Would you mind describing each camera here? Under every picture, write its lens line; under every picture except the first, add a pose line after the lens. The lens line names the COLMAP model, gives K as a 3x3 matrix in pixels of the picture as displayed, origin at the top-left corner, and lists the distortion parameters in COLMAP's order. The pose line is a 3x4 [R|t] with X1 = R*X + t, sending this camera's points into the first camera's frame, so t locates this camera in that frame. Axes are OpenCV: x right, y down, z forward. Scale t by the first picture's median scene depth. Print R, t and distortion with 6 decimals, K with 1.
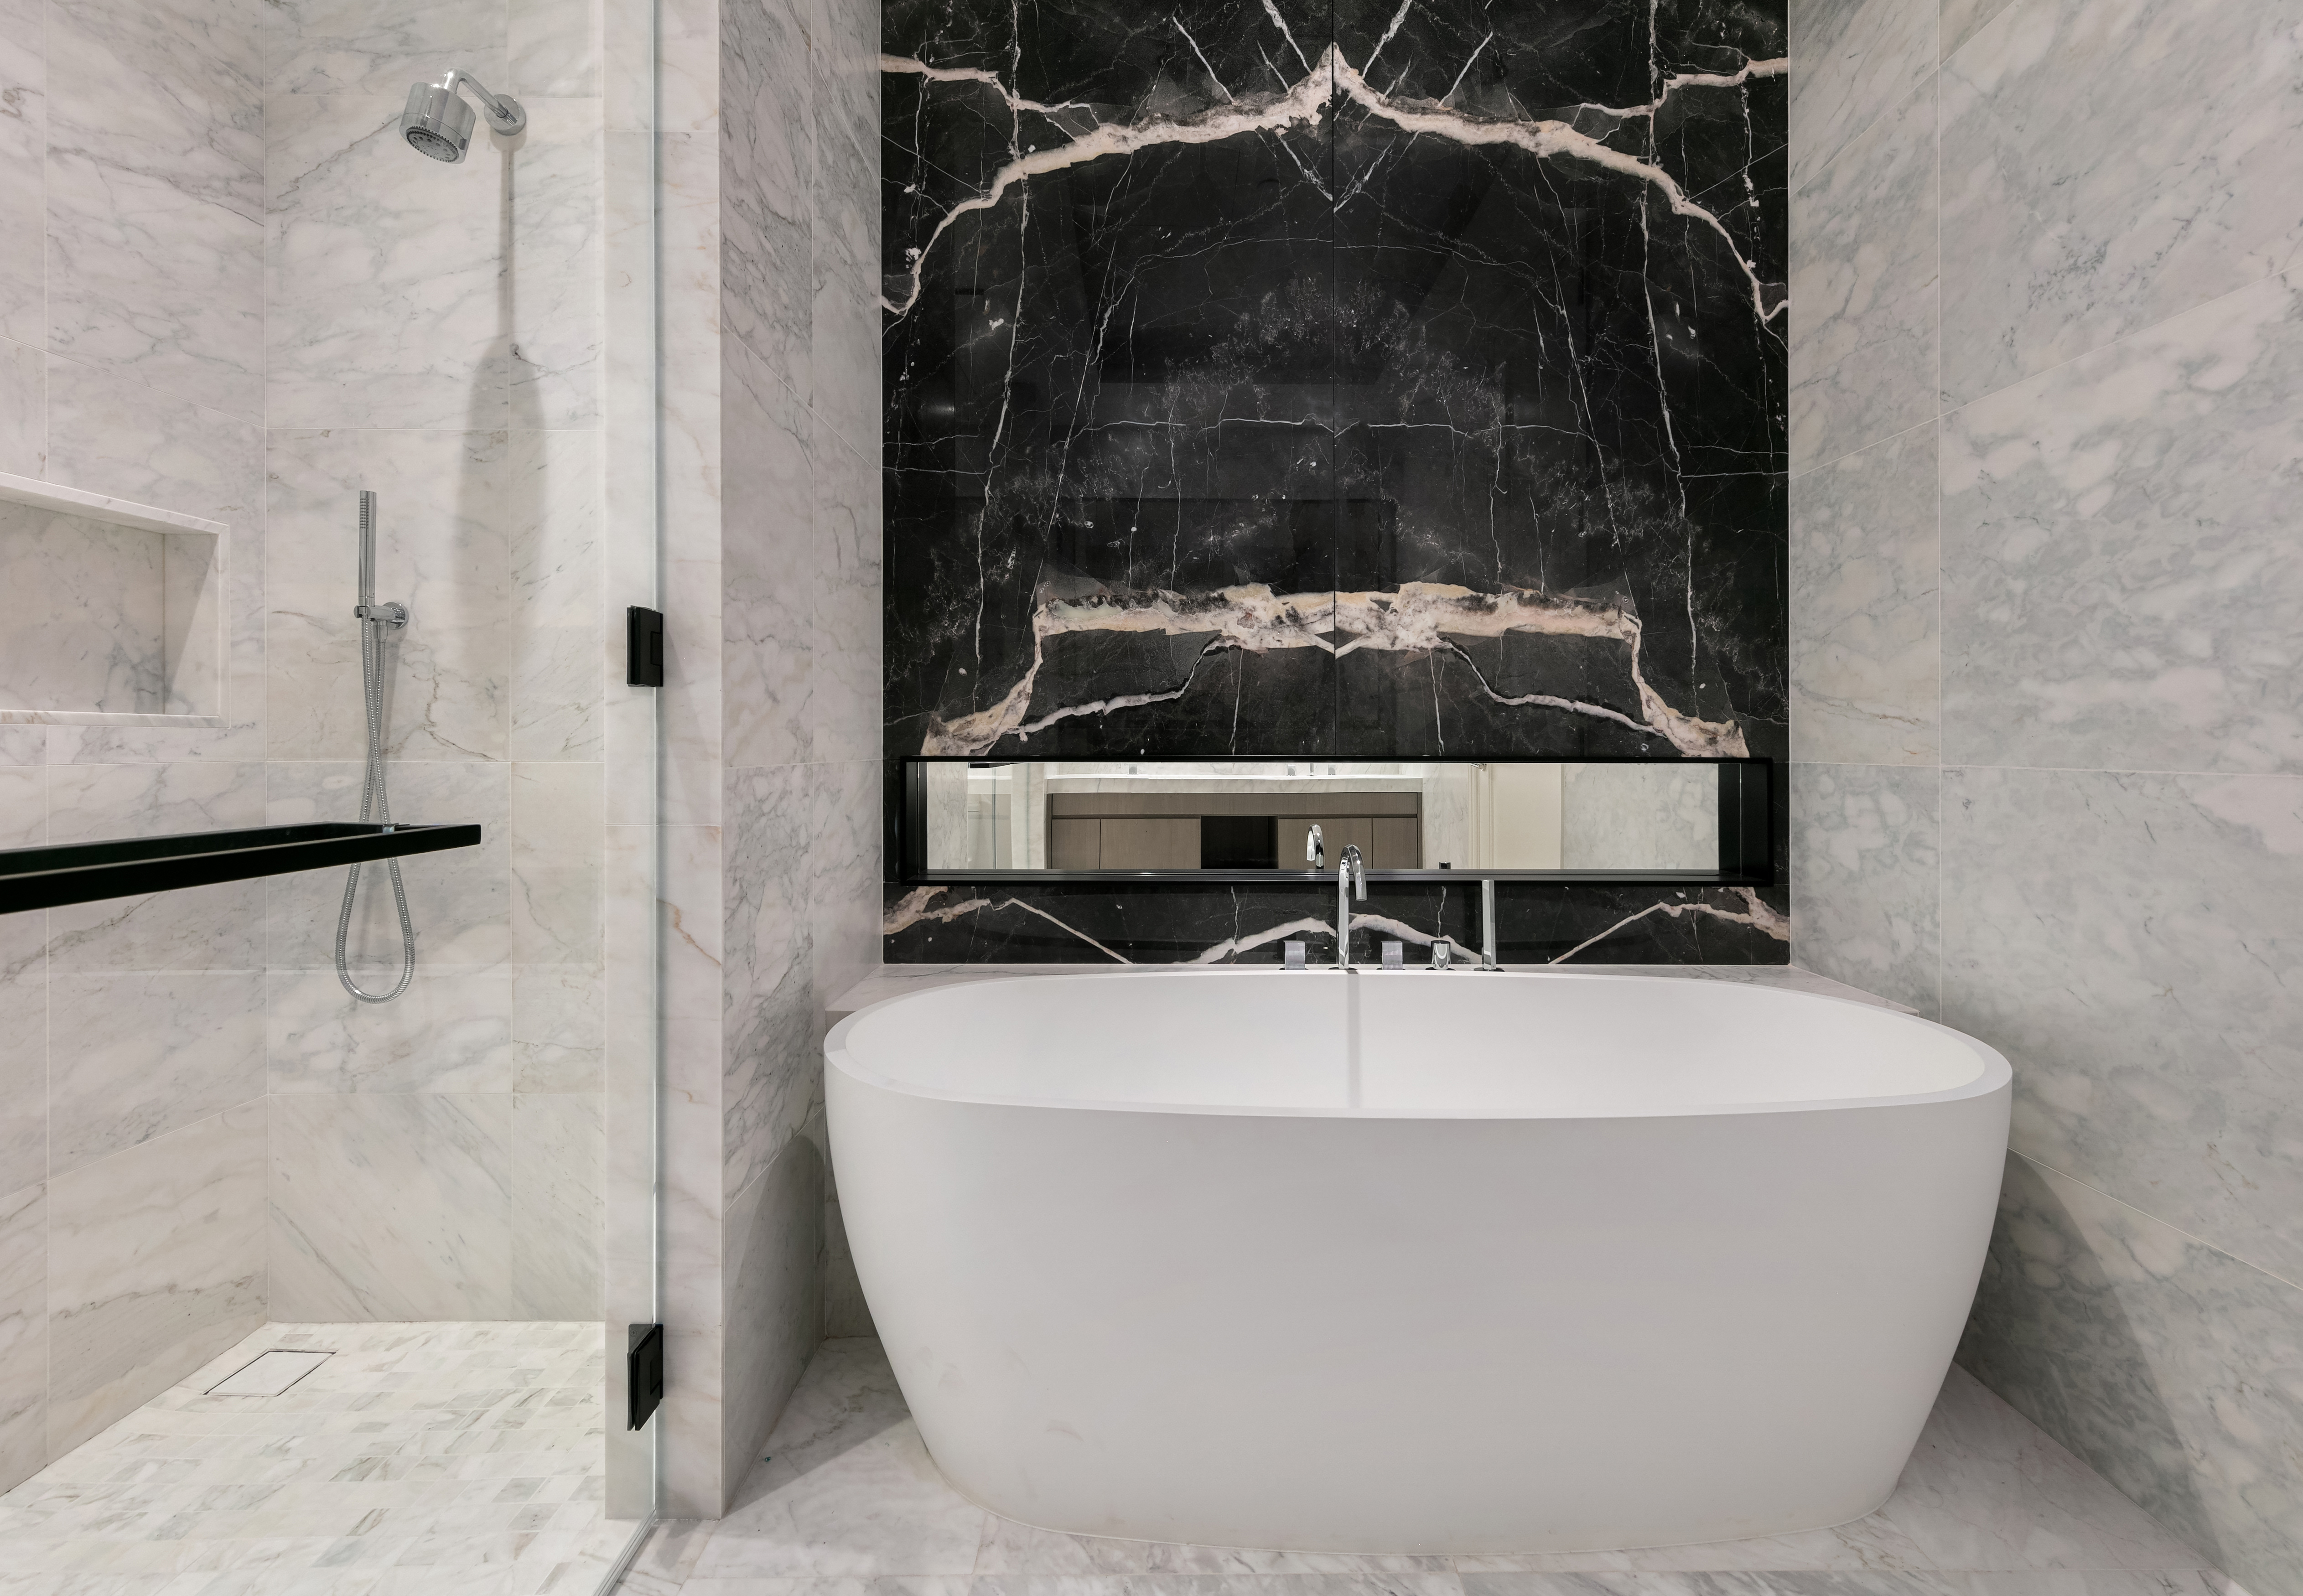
lens RADIAL K [[1021.1, 0, 1168.0], [0, 1021.1, 745.8], [0, 0, 1]] dist [0.002855, 0.000458]
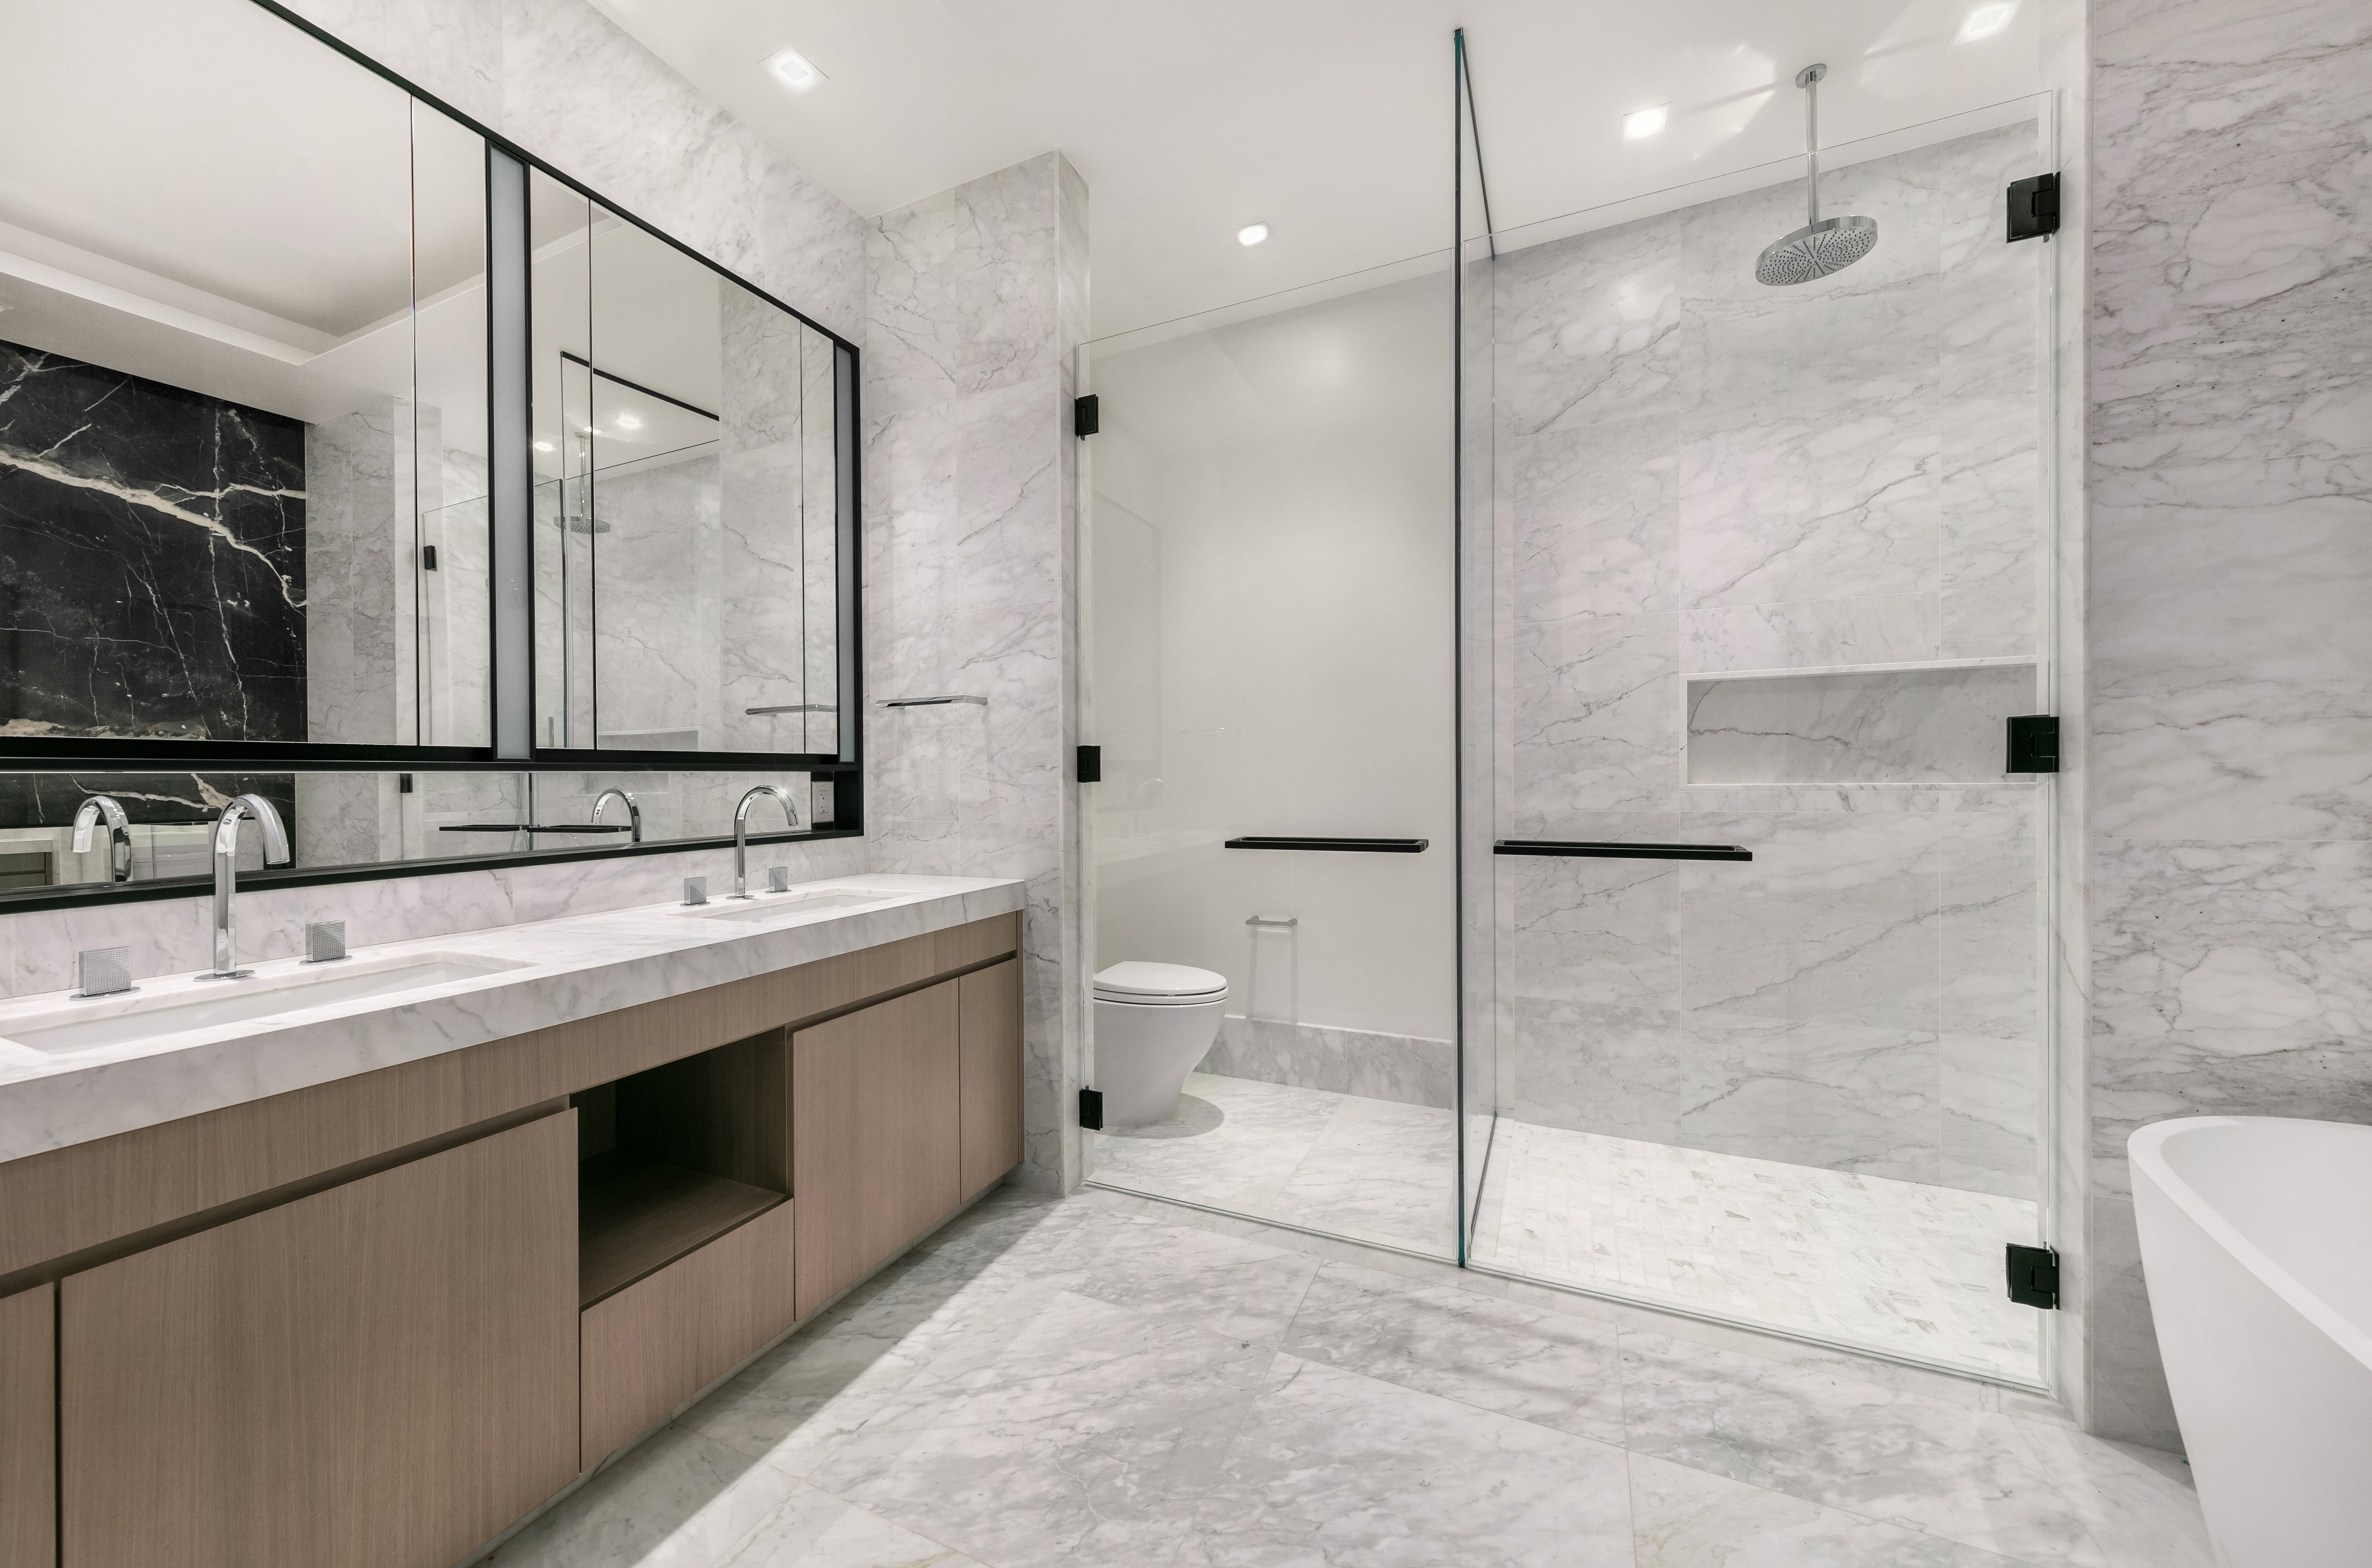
lens RADIAL K [[868.2, 0, 1183.6], [0, 868.2, 780.7], [0, 0, 1]] dist [-0.000016, -0.000002]
pose [[-0.415126, 0.007407, -0.909734, 0.901989], [0.007875, 0.999959, 0.004548, -0.055643], [0.909730, -0.005276, -0.415167, 0.399621]]
